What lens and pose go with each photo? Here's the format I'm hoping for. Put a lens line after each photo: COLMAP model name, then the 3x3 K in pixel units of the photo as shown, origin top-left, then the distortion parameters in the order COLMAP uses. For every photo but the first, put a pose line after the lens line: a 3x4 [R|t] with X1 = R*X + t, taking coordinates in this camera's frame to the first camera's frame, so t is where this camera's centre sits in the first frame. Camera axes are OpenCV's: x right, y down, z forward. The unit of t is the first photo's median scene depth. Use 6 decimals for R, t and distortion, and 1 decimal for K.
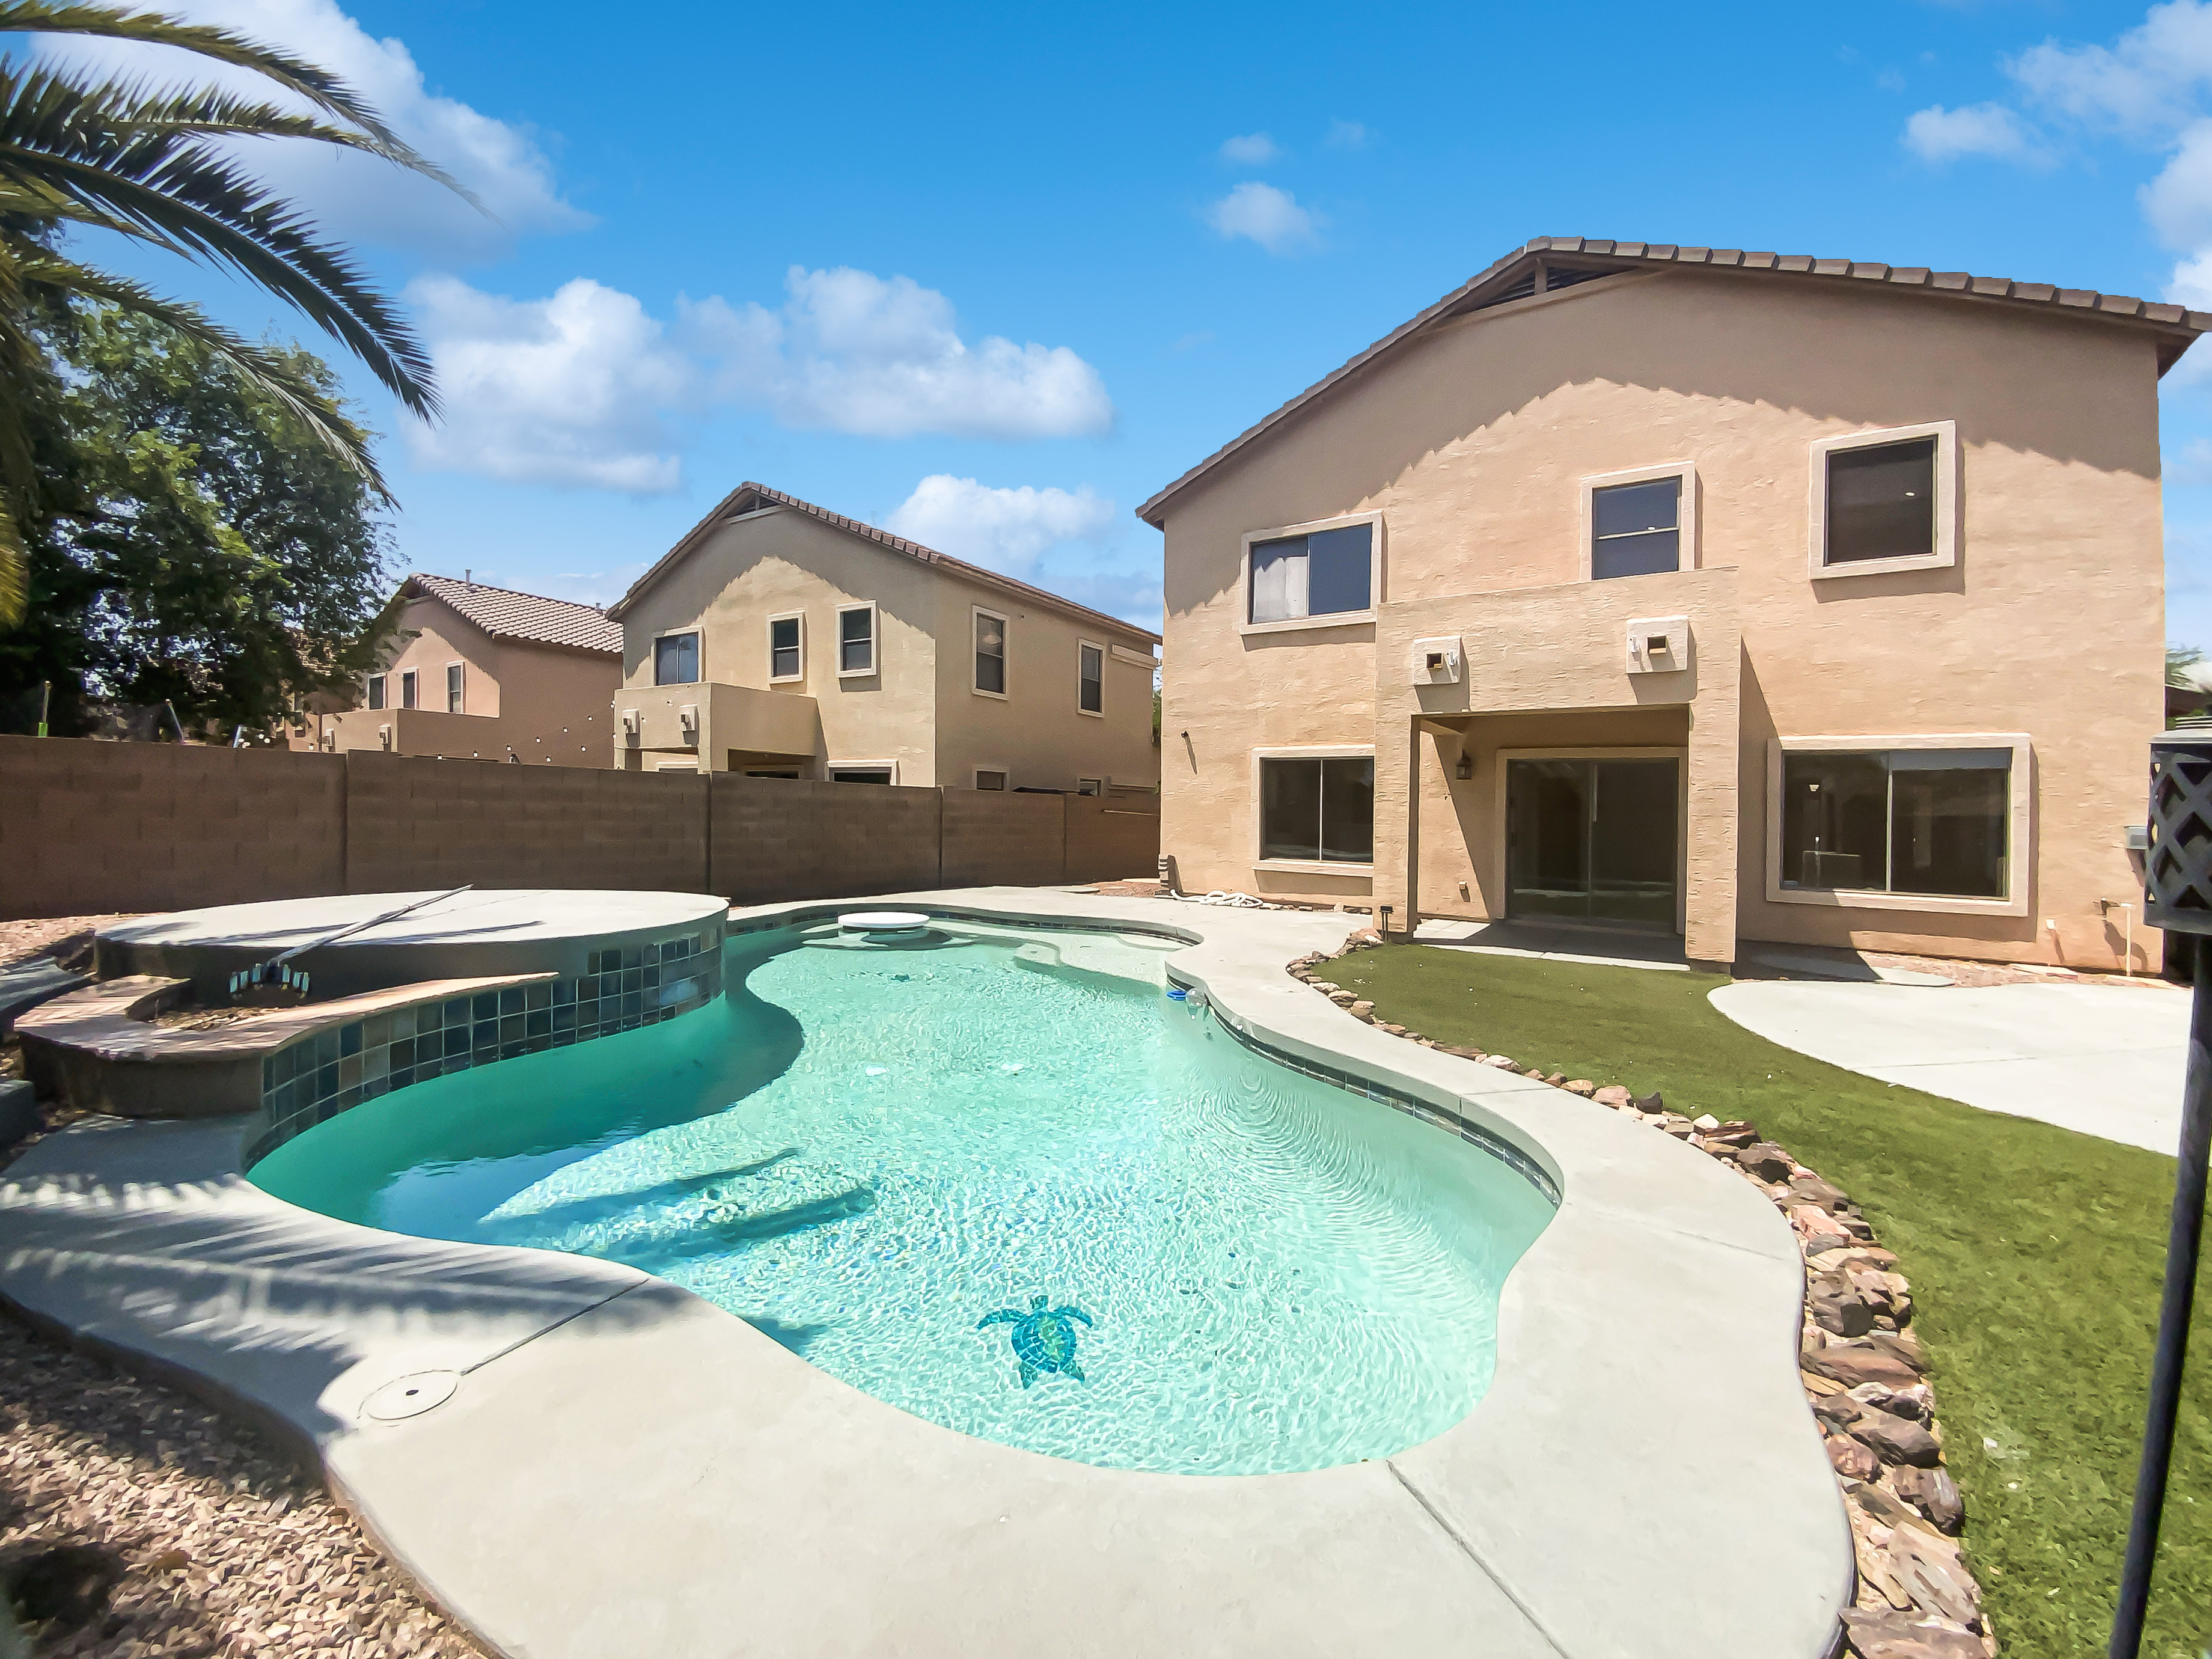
lens RADIAL K [[904.1, 0, 1105.3], [0, 904.1, 819.0], [0, 0, 1]] dist [0.000800, -0.000653]
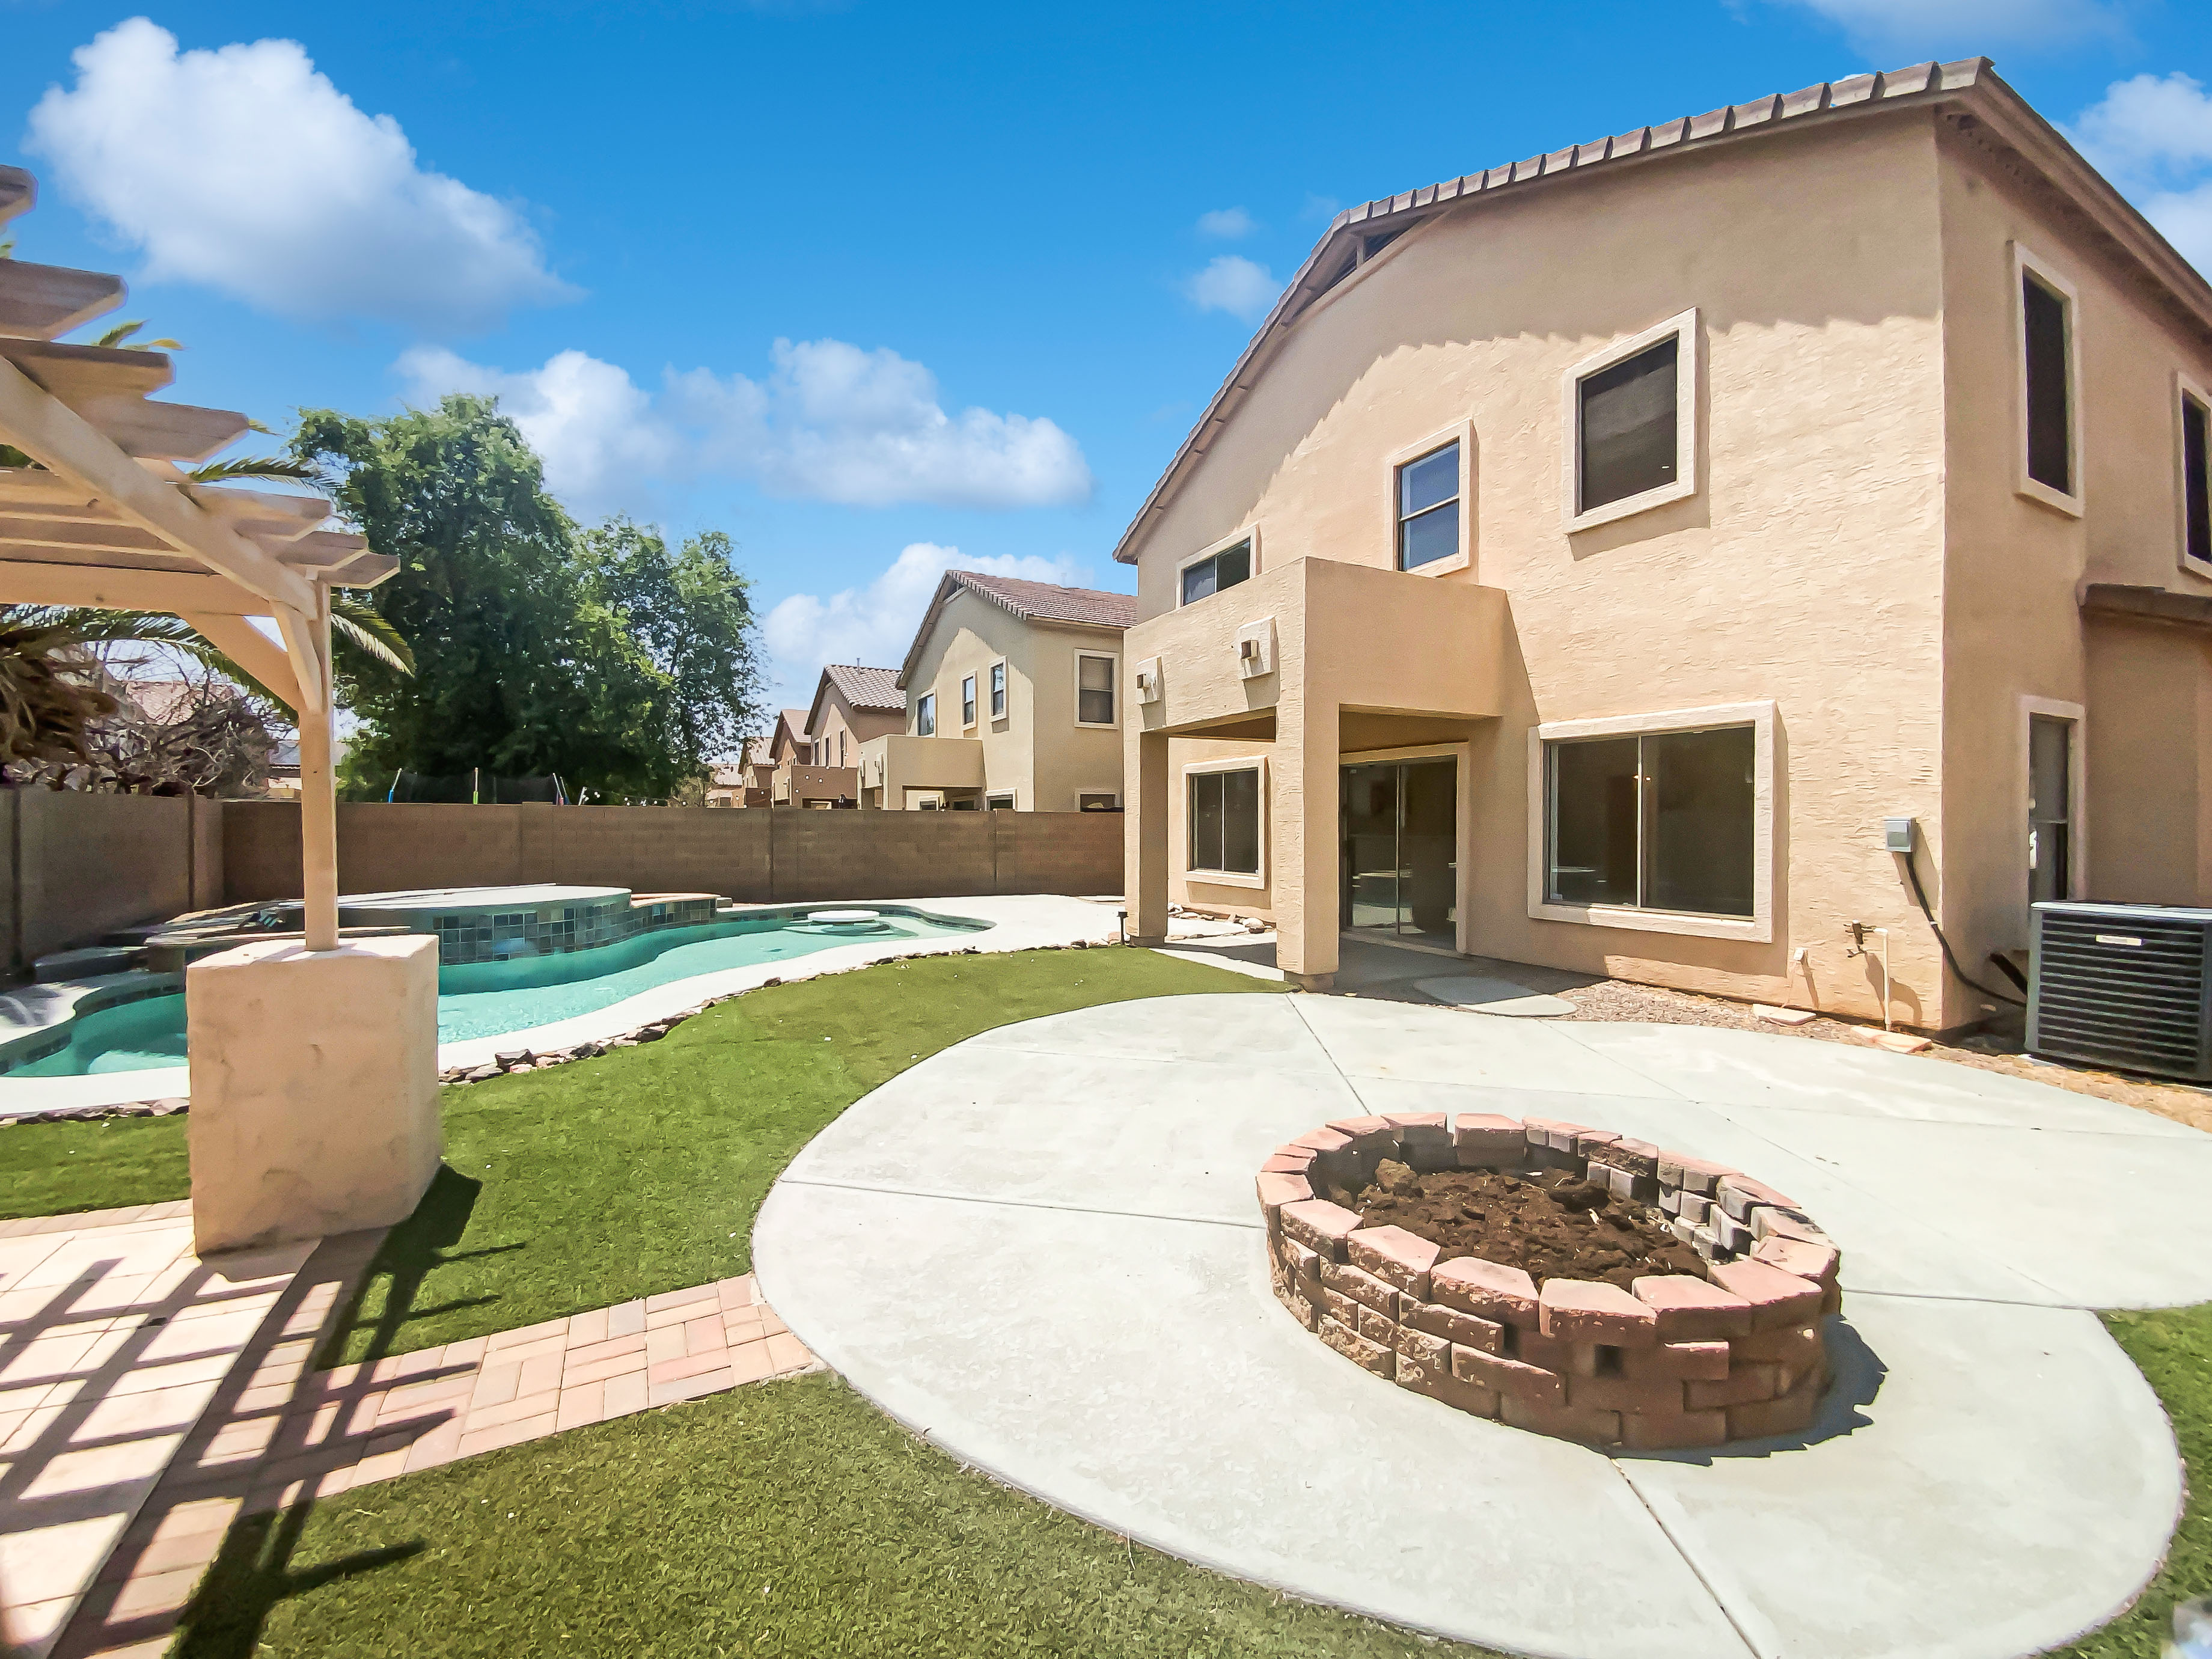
lens RADIAL K [[902.0, 0, 1106.0], [0, 902.0, 829.5], [0, 0, 1]] dist [0.017169, 0.000210]
pose [[0.867633, -0.021756, -0.496729, 0.861239], [0.017456, 0.999759, -0.013297, 0.013069], [0.496899, 0.002866, 0.867804, 0.060589]]
